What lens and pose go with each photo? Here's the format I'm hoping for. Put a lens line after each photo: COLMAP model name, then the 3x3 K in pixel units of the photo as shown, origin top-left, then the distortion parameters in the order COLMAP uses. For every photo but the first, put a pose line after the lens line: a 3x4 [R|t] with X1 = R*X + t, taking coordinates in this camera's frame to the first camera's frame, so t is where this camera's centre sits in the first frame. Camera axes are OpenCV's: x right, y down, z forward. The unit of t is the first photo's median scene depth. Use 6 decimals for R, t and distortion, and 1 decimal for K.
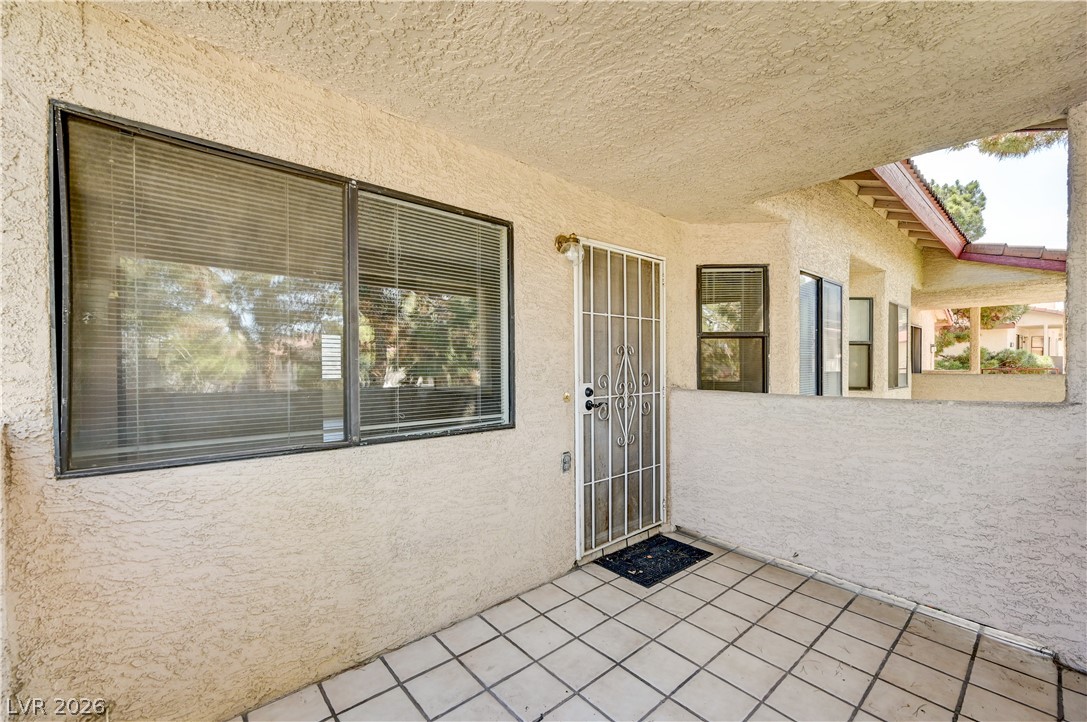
lens RADIAL K [[459.8, 0, 547.9], [0, 459.8, 360.1], [0, 0, 1]] dist [-0.000717, 0.000330]
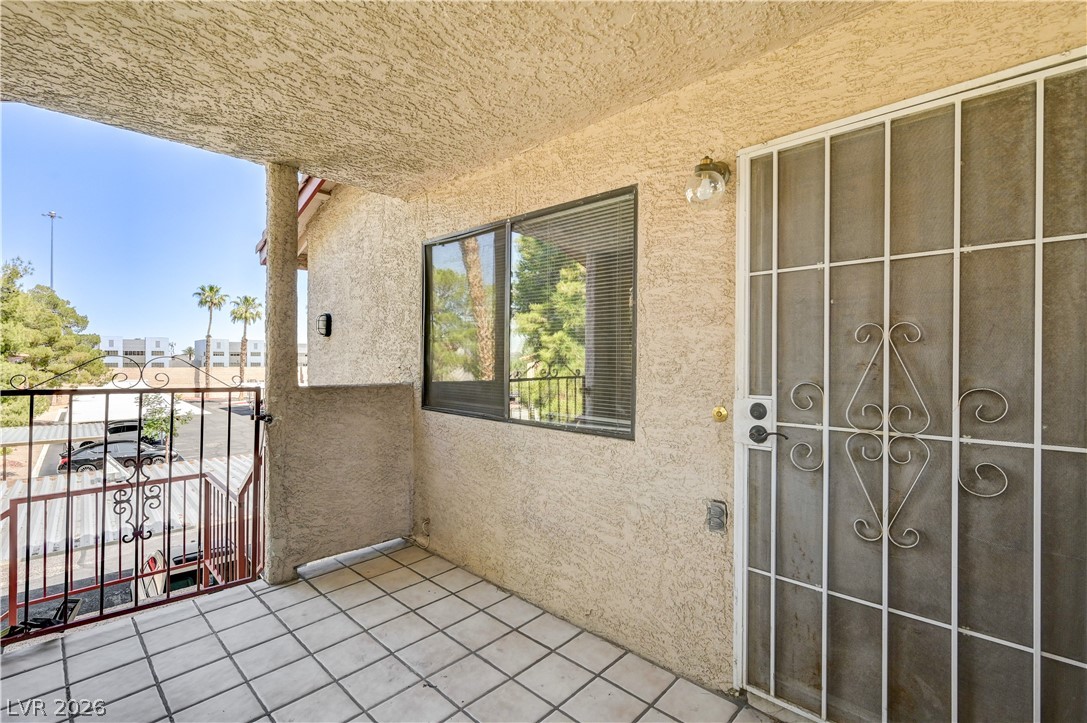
lens RADIAL K [[485.1, 0, 549.2], [0, 485.1, 364.7], [0, 0, 1]] dist [-0.001498, 0.000085]
pose [[0.088628, 0.002949, -0.996060, 0.750789], [-0.012502, 0.999920, 0.001848, 0.016001], [0.995986, 0.012289, 0.088658, 0.773126]]
